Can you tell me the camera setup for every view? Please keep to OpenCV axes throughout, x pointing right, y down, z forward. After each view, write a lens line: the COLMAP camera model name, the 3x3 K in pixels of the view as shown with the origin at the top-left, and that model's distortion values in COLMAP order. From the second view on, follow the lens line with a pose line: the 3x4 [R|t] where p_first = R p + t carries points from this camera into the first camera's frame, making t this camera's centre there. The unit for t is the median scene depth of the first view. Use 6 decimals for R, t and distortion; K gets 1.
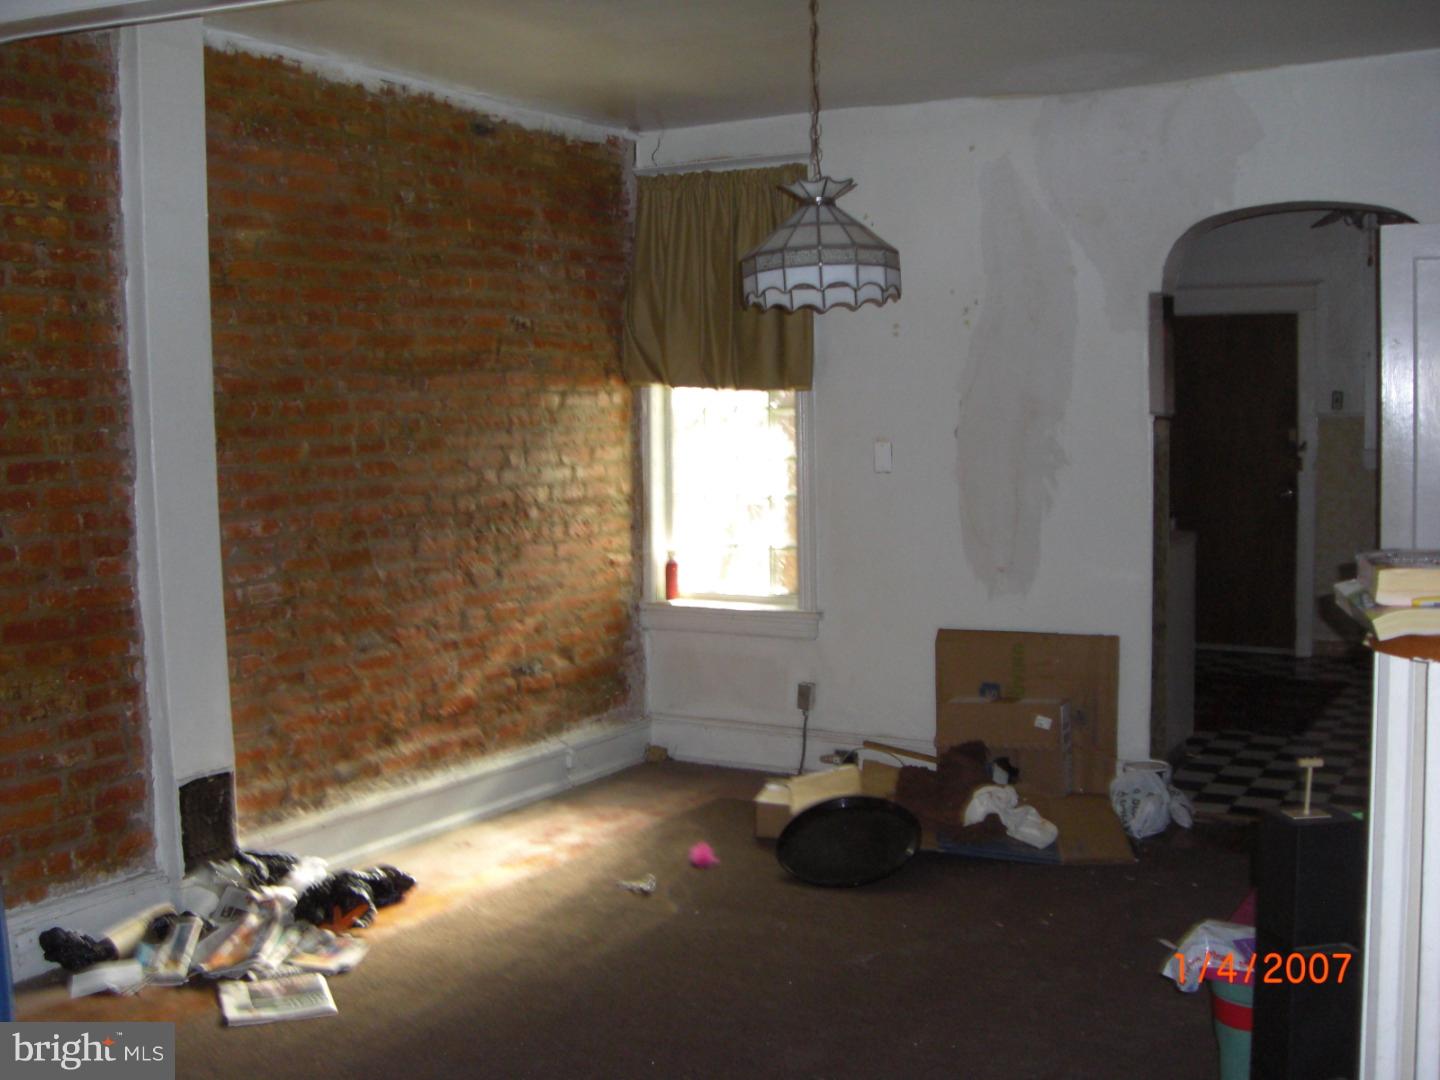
lens RADIAL K [[1606.1, 0, 718.4], [0, 1606.1, 526.3], [0, 0, 1]] dist [-0.139409, 0.000000]
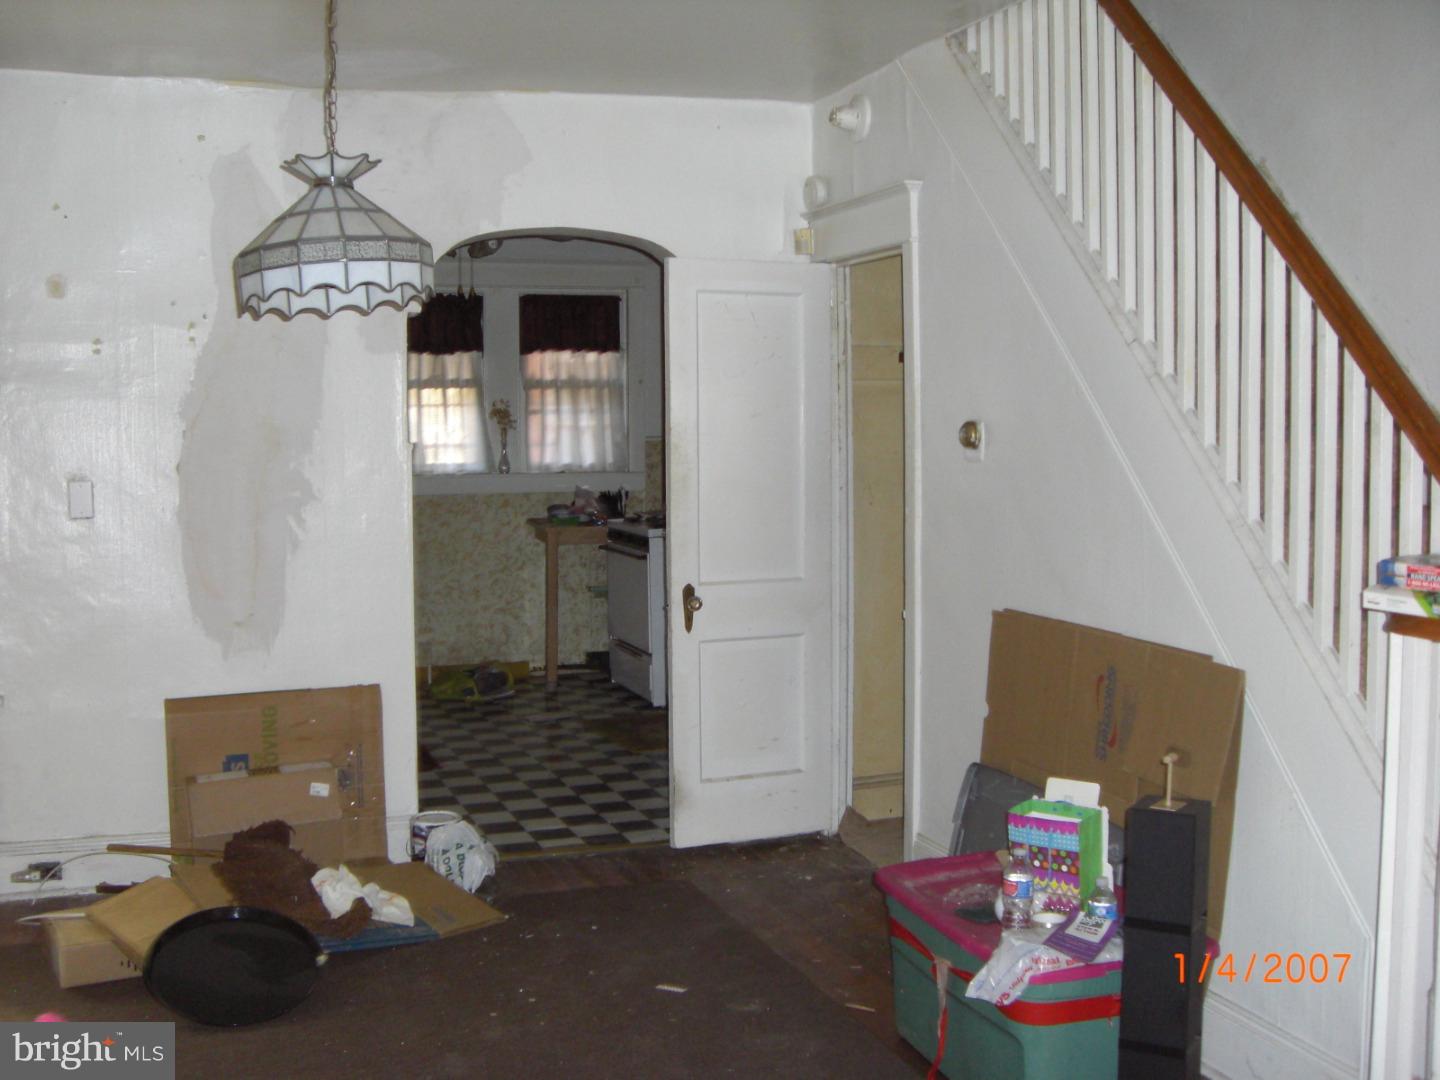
lens RADIAL K [[1606.1, 0, 717.9], [0, 1606.1, 542.1], [0, 0, 1]] dist [-0.139409, 0.000000]
pose [[0.657057, -0.049123, 0.752238, -0.310035], [0.057191, 0.998247, 0.015233, -0.016121], [-0.751668, 0.033012, 0.658715, 0.241103]]
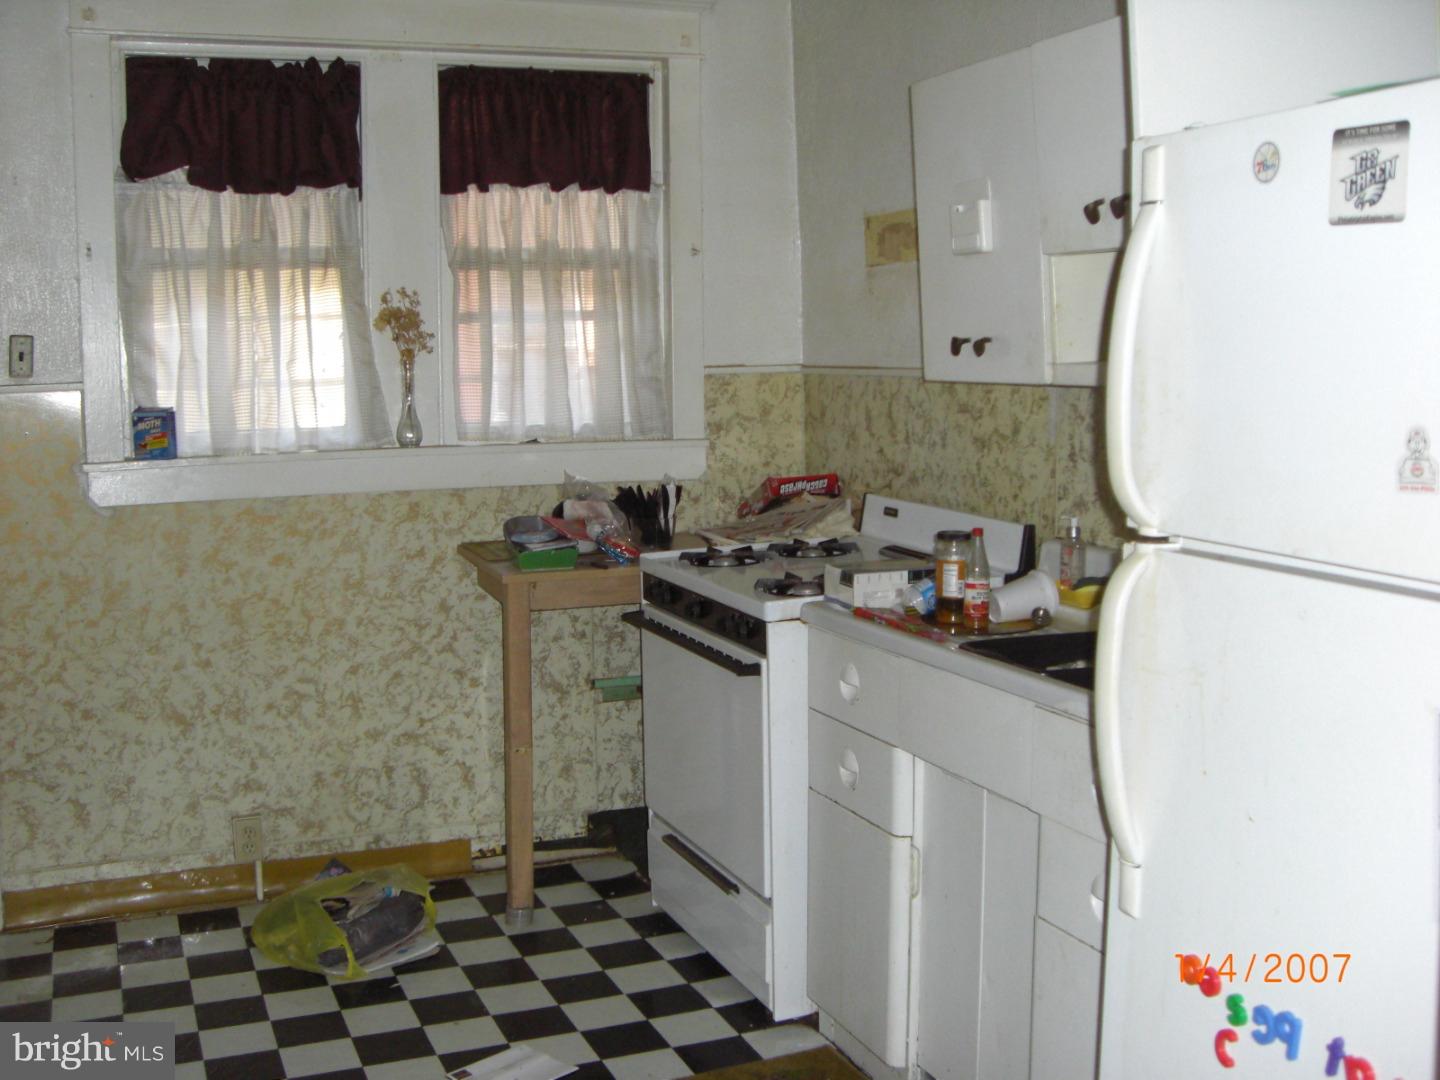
lens RADIAL K [[1606.1, 0, 710.3], [0, 1606.1, 505.8], [0, 0, 1]] dist [-0.139409, 0.000000]
pose [[0.626778, -0.079002, 0.775183, 0.265419], [0.066755, 0.996634, 0.047596, -0.071490], [-0.776334, 0.021915, 0.629941, 0.876234]]
